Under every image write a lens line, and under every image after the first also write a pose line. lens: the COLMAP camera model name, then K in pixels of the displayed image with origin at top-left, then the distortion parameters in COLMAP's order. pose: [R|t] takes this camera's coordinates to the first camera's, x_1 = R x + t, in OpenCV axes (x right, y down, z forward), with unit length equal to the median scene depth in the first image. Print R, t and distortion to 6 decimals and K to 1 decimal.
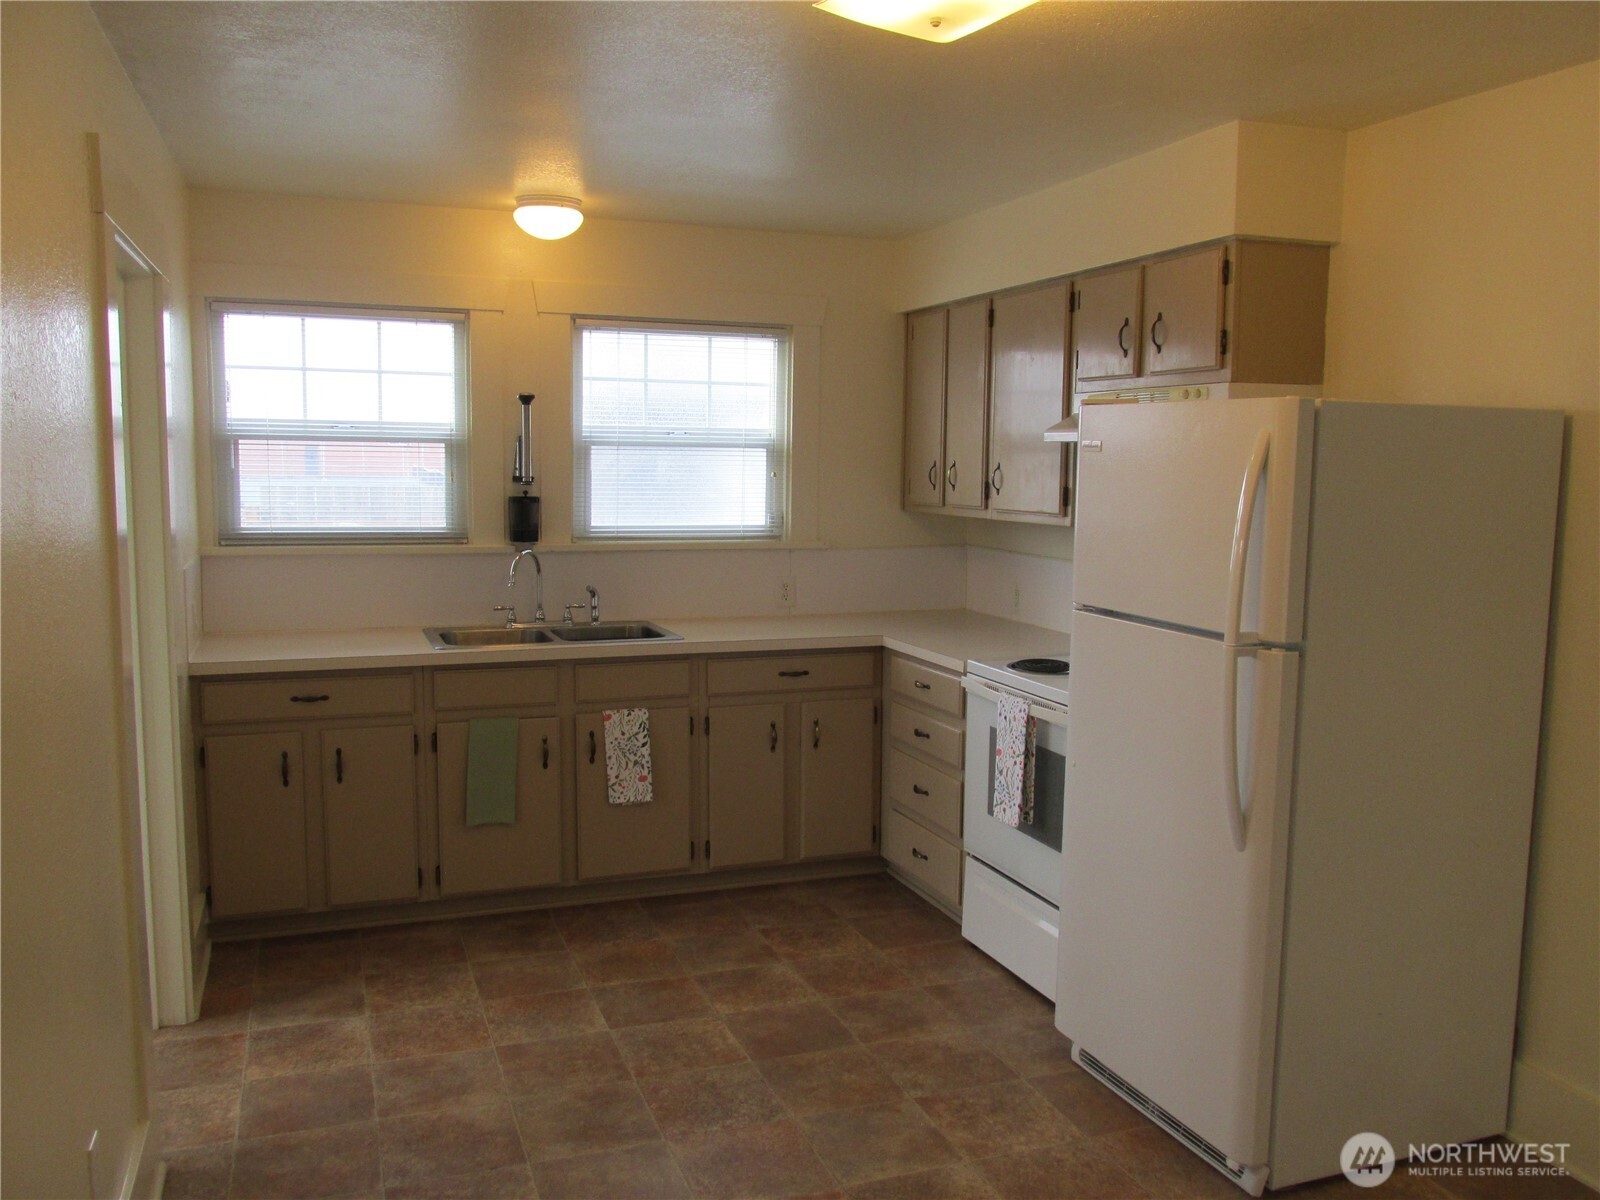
lens RADIAL K [[1303.3, 0, 800.0], [0, 1303.3, 600.0], [0, 0, 1]] dist [-0.060338, 0.001601]
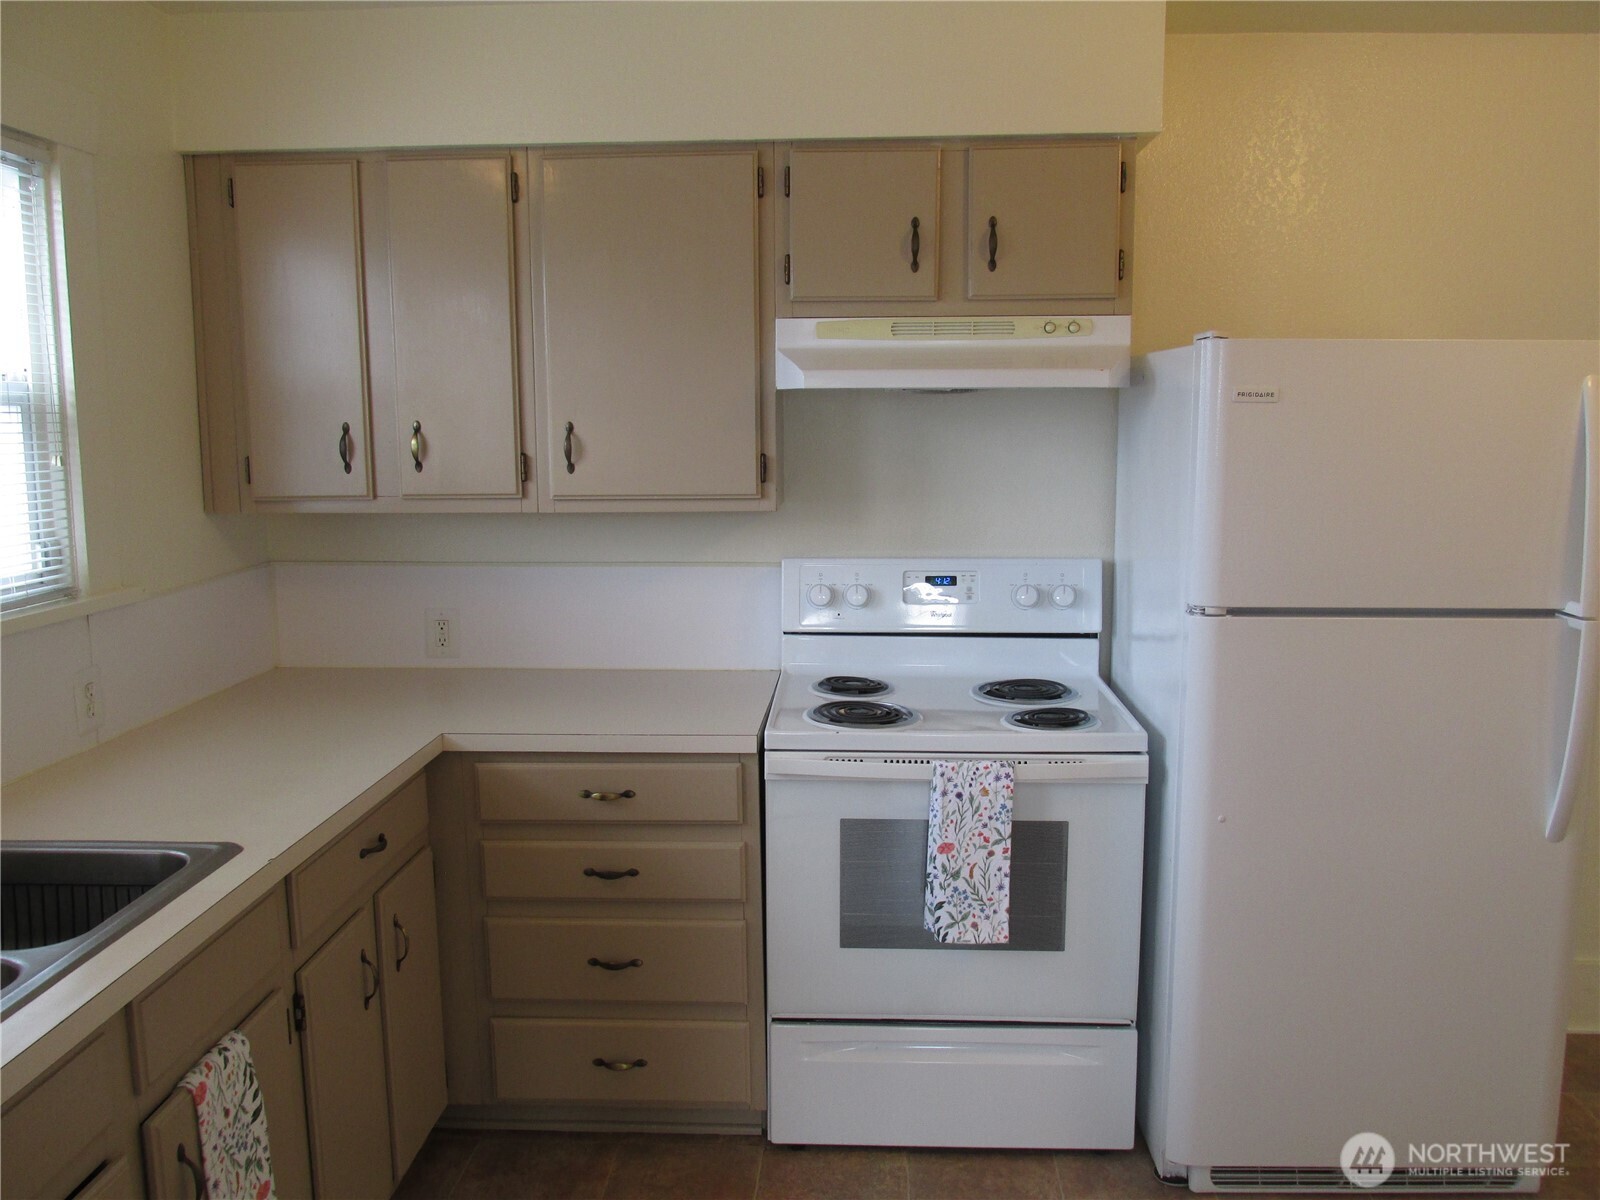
lens RADIAL K [[1341.1, 0, 800.0], [0, 1341.1, 600.0], [0, 0, 1]] dist [-0.037816, 0.008665]
pose [[0.396009, -0.147277, 0.906359, -0.465430], [0.110966, 0.987496, 0.111978, -0.092685], [-0.911517, 0.056230, 0.407400, 0.731473]]
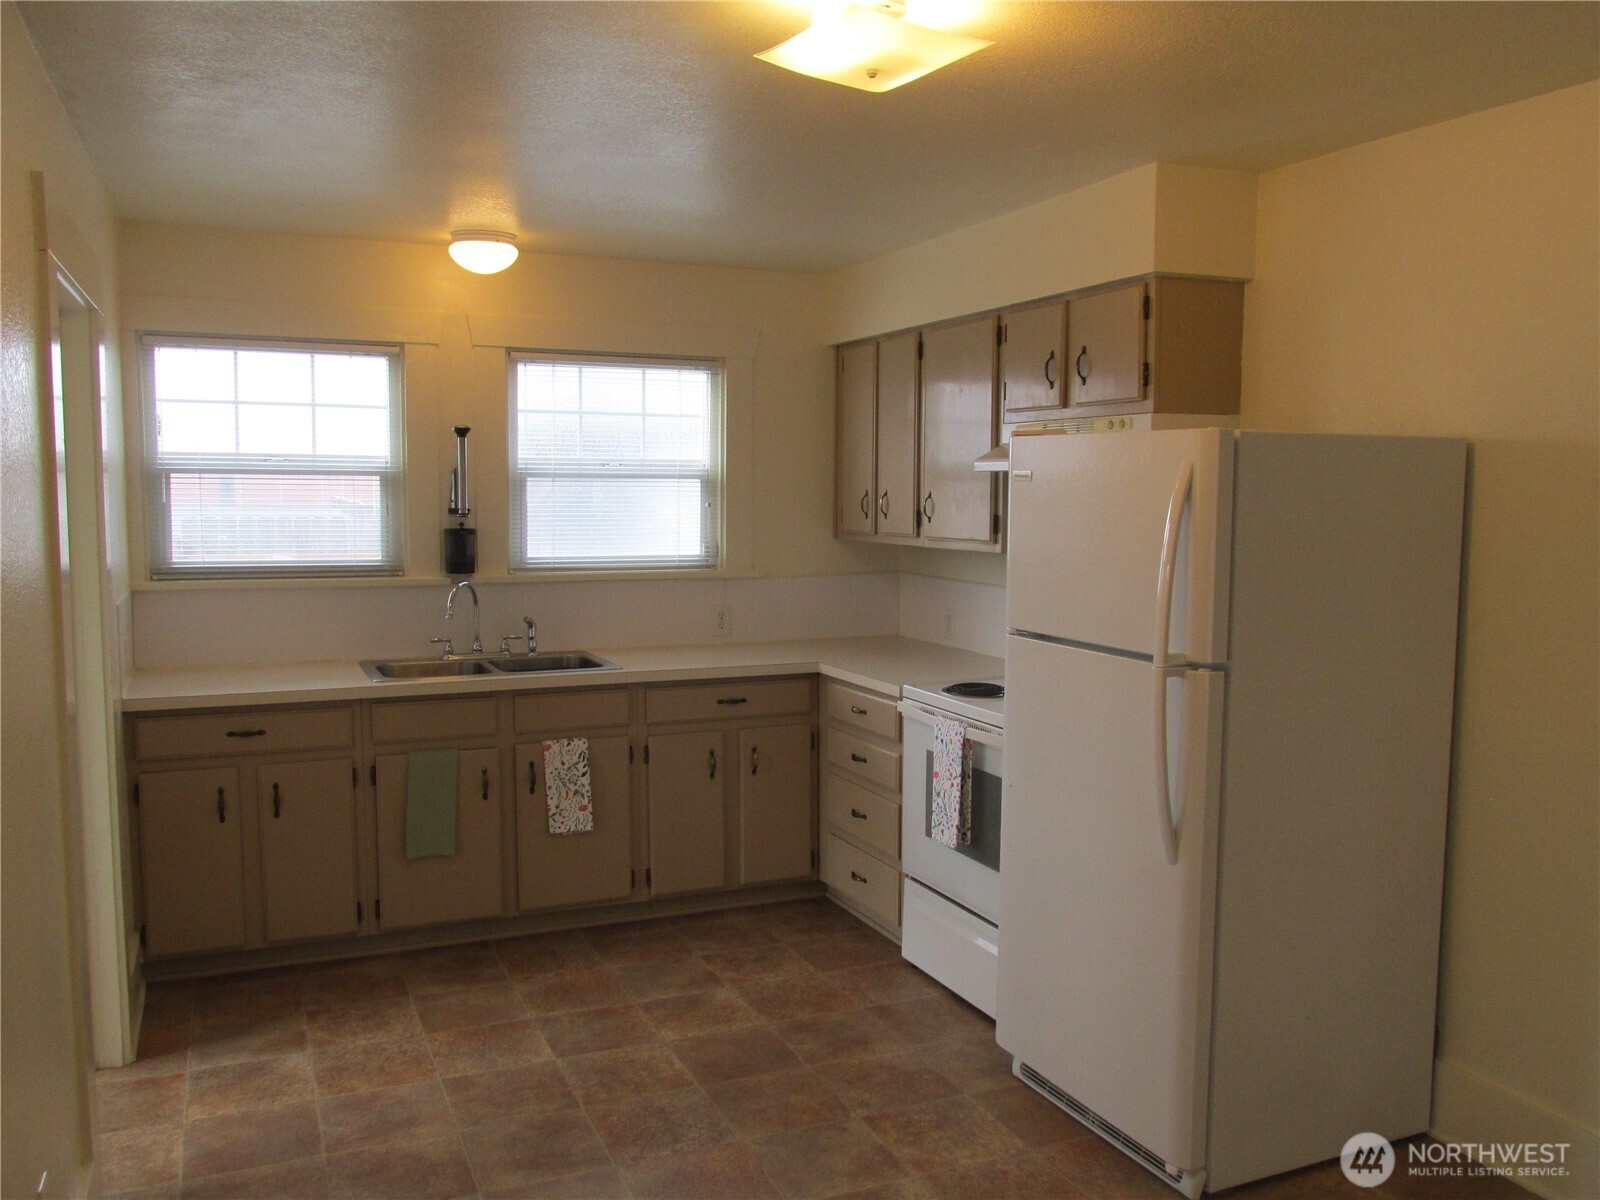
lens RADIAL K [[1302.4, 0, 803.5], [0, 1302.4, 593.5], [0, 0, 1]] dist [-0.065593, 0.006492]
pose [[0.998196, -0.011229, 0.058984, -0.009123], [0.012777, 0.999582, -0.025925, -0.000189], [-0.058668, 0.026631, 0.997922, -0.016077]]
